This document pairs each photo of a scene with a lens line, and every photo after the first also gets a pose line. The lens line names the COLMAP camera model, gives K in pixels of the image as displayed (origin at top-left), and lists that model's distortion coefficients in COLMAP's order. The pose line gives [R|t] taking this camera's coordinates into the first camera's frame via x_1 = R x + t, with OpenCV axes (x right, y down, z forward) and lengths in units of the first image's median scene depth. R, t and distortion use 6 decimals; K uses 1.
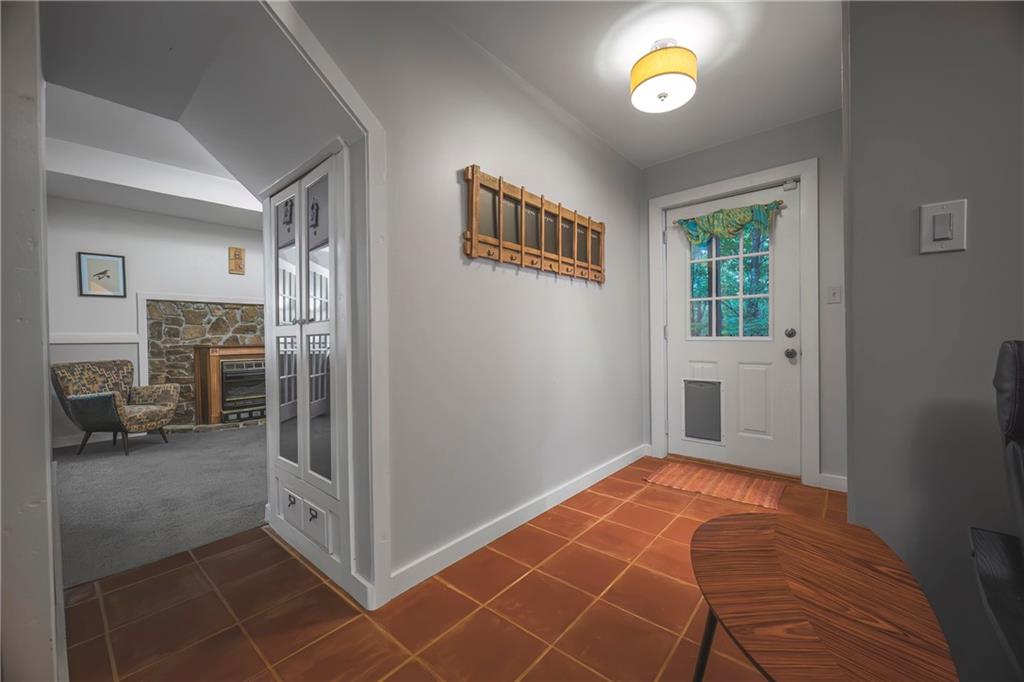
lens RADIAL K [[397.6, 0, 514.3], [0, 397.6, 341.1], [0, 0, 1]] dist [-0.002569, -0.000016]
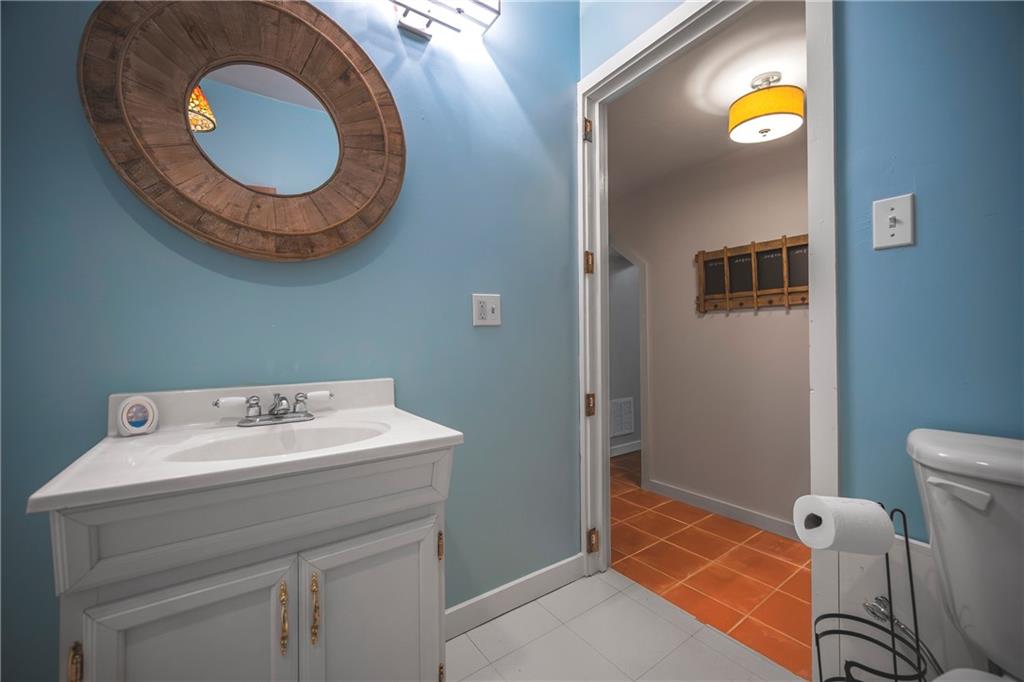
lens RADIAL K [[397.6, 0, 514.3], [0, 397.6, 341.1], [0, 0, 1]] dist [-0.002569, -0.000016]
pose [[-0.220339, 0.003809, -0.975416, 1.510393], [-0.001685, 0.999989, 0.004285, -0.106856], [0.975422, 0.002588, -0.220330, 0.637595]]
